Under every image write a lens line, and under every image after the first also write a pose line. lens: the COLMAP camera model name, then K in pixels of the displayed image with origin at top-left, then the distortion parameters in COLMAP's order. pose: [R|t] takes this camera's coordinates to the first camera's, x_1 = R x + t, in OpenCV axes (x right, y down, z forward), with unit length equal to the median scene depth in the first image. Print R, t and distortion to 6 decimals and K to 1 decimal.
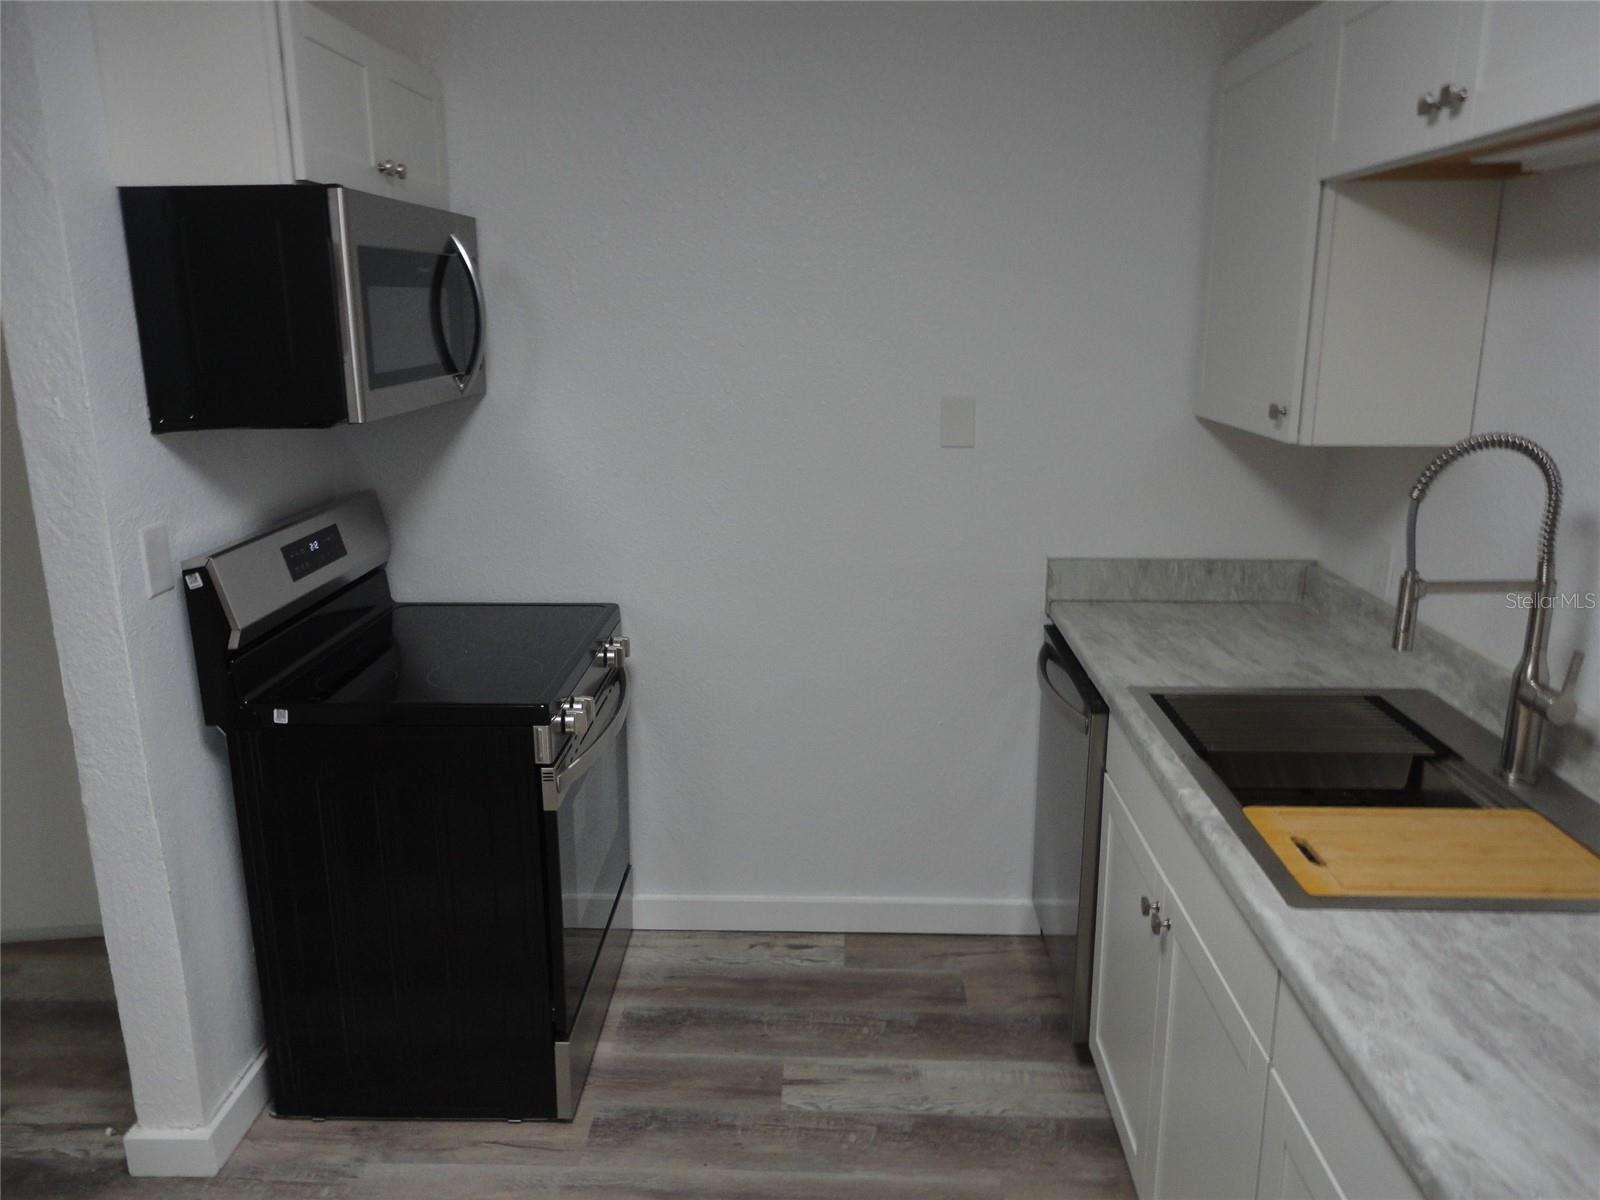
lens RADIAL K [[1166.8, 0, 799.4], [0, 1166.8, 597.3], [0, 0, 1]] dist [-0.007866, 0.000882]
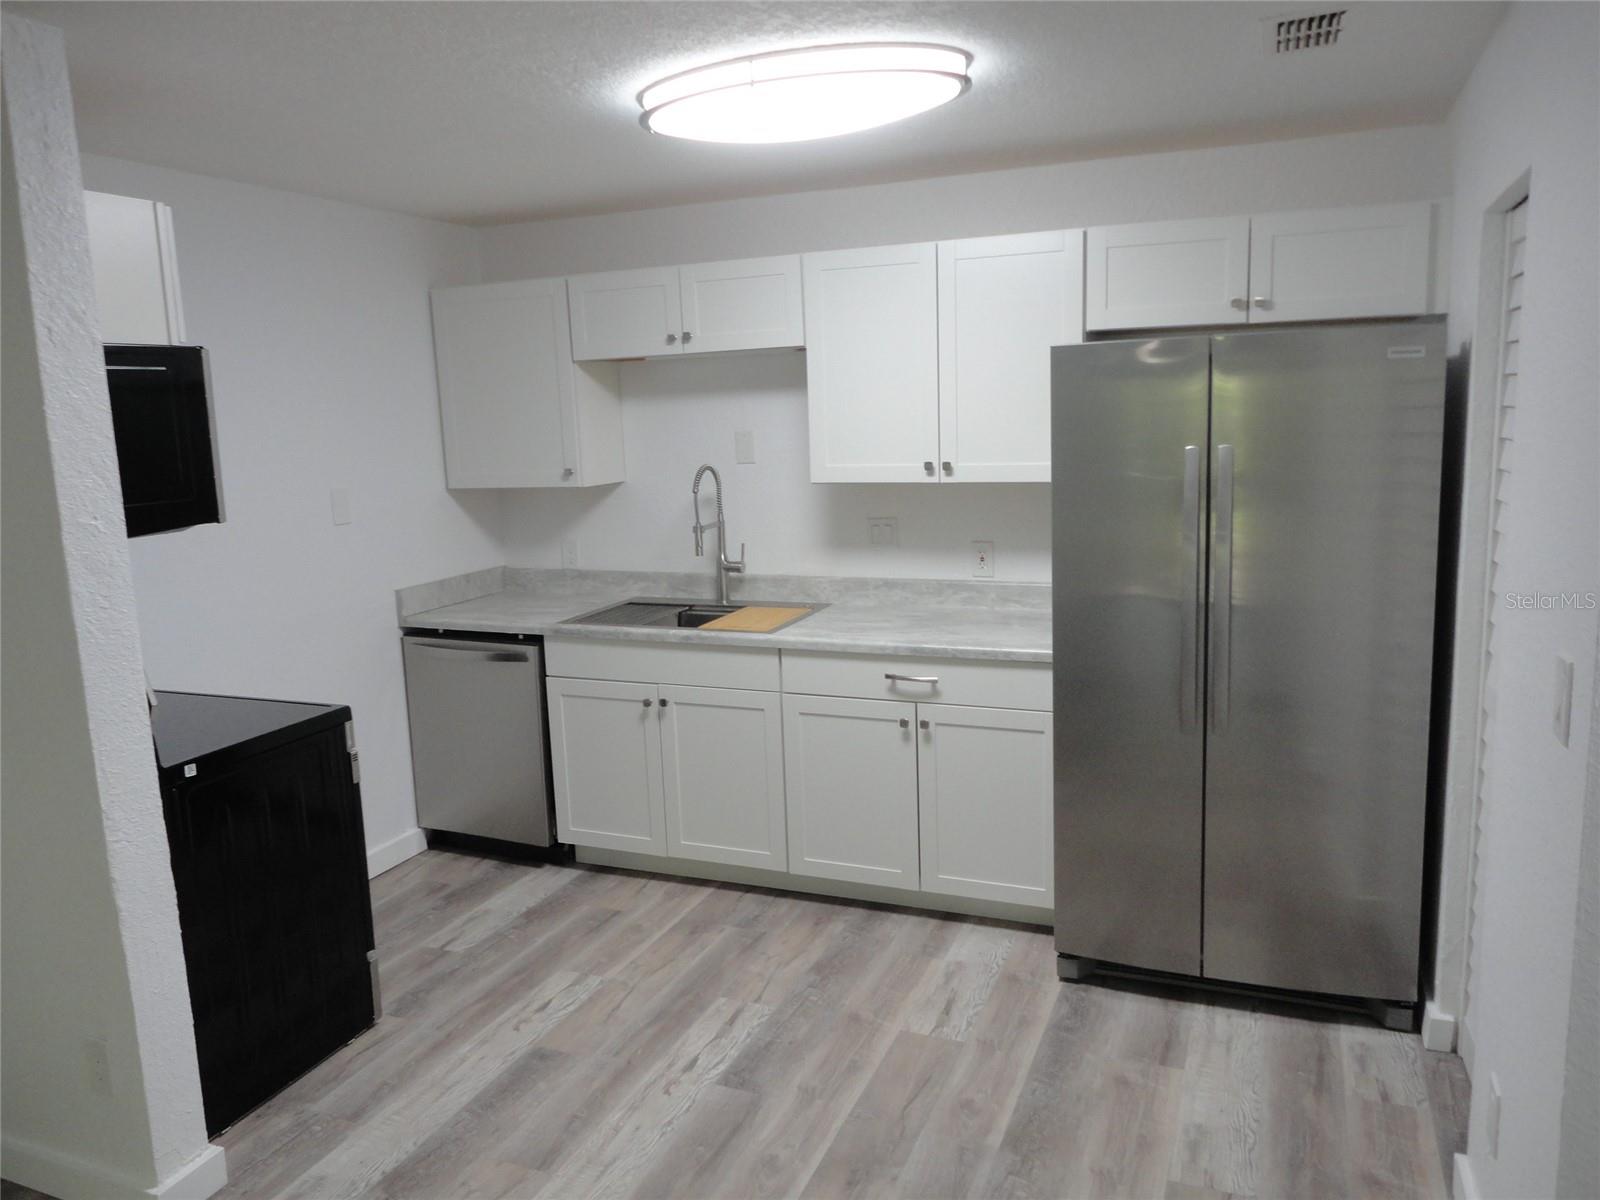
lens RADIAL K [[1166.8, 0, 799.9], [0, 1166.8, 600.7], [0, 0, 1]] dist [-0.007866, 0.000882]
pose [[0.354993, -0.165258, 0.920147, -1.212133], [0.265926, 0.961443, 0.070080, 0.016024], [-0.896250, 0.219813, 0.385251, -0.067529]]
